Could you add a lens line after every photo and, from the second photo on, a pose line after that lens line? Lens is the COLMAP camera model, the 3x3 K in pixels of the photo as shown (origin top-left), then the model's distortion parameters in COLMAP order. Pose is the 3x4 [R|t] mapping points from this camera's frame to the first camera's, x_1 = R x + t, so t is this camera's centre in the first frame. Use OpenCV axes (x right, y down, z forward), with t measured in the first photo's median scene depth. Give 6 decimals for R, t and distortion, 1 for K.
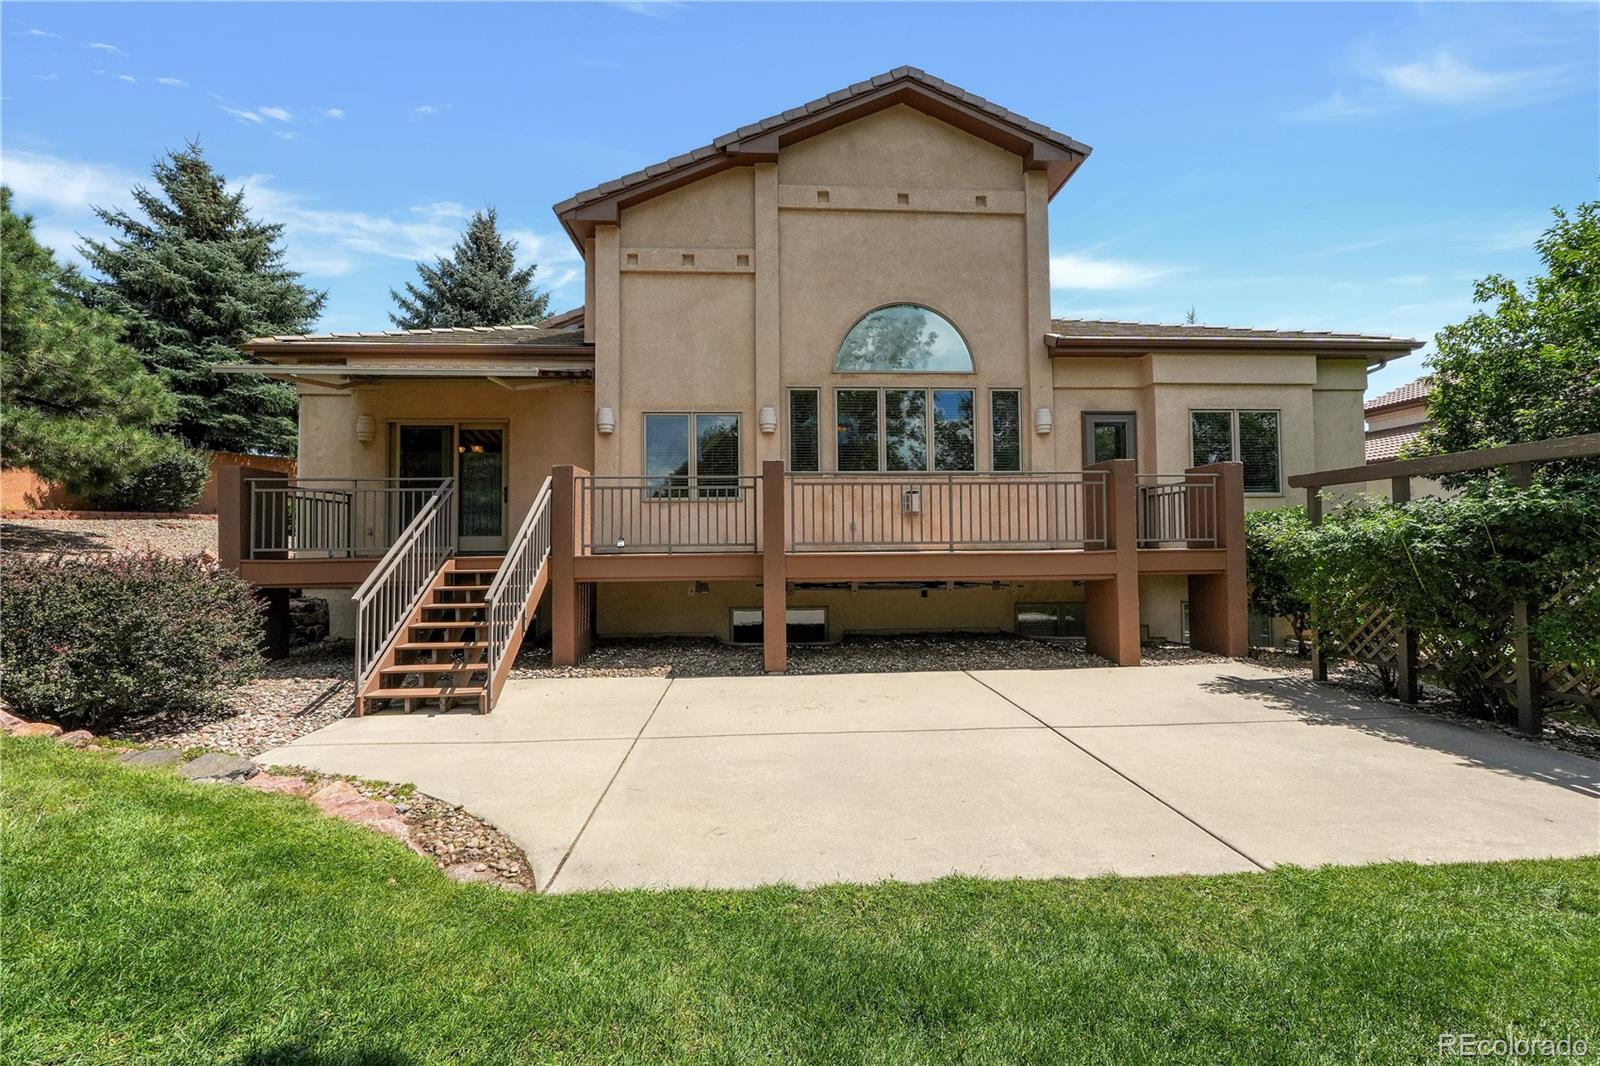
lens RADIAL K [[675.1, 0, 802.7], [0, 675.1, 528.5], [0, 0, 1]] dist [0.000299, 0.000209]
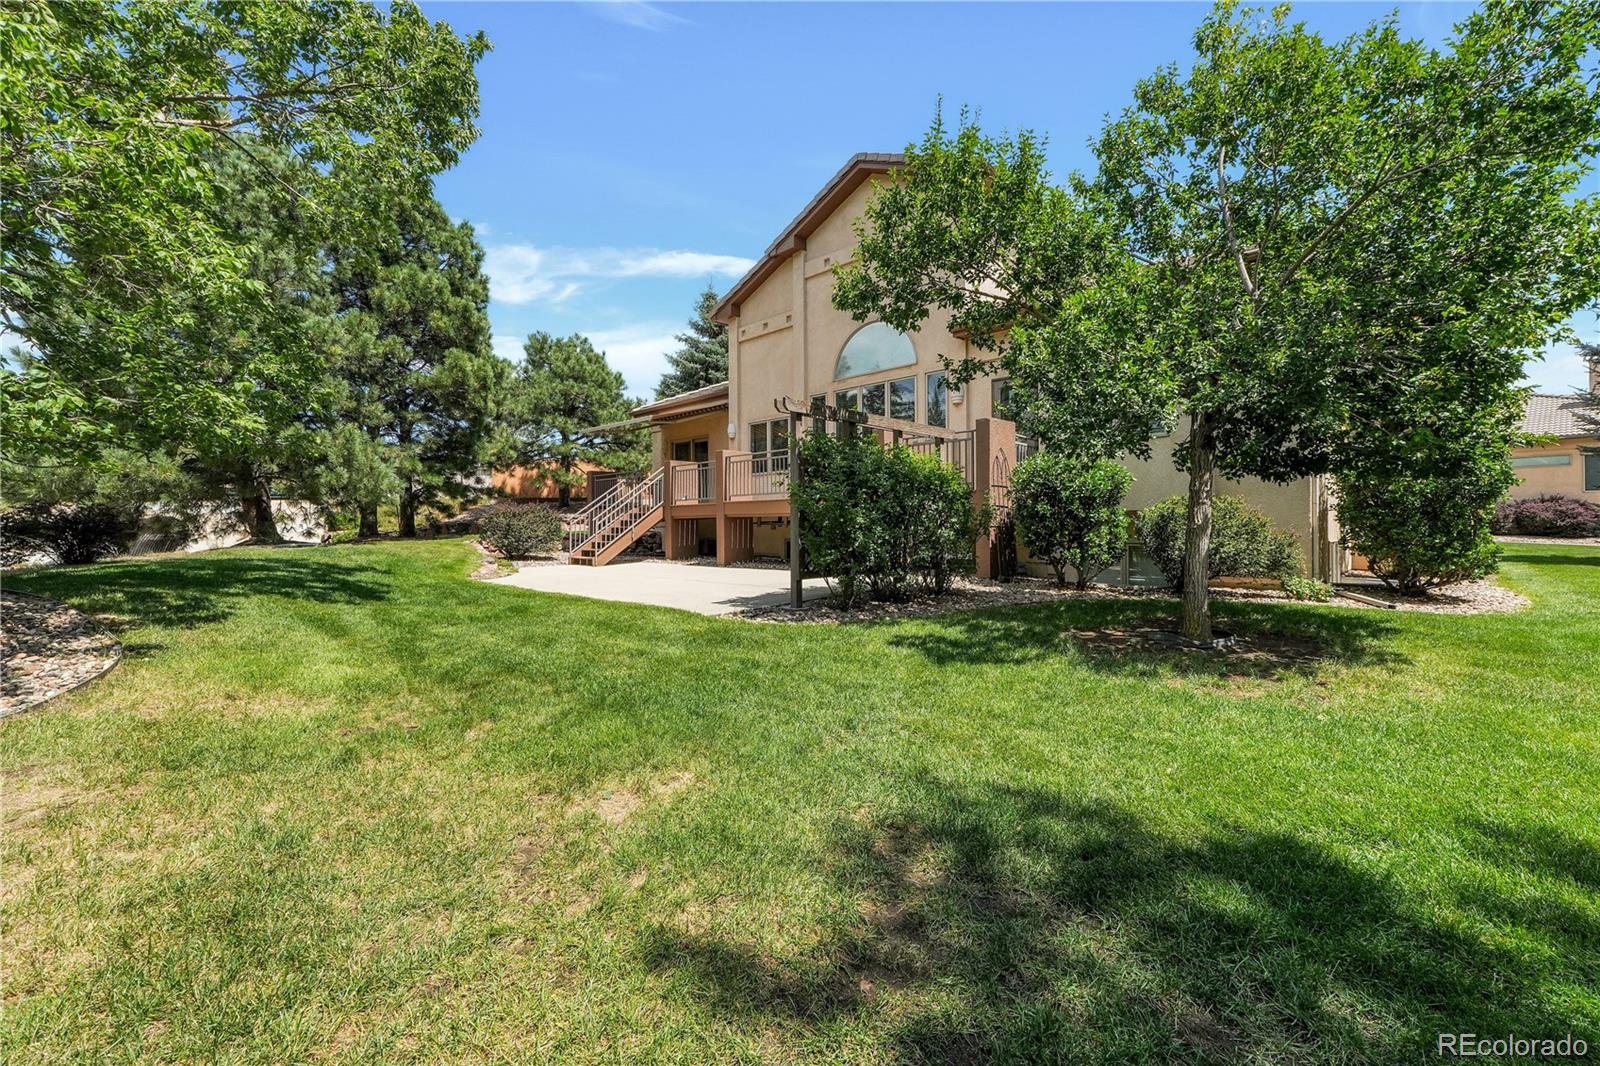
lens RADIAL K [[675.1, 0, 802.7], [0, 675.1, 528.5], [0, 0, 1]] dist [0.000299, 0.000209]
pose [[0.671172, 0.004440, -0.741288, 1.107816], [0.024464, 0.999305, 0.028136, 0.047556], [0.740898, -0.037019, 0.670597, -0.050191]]
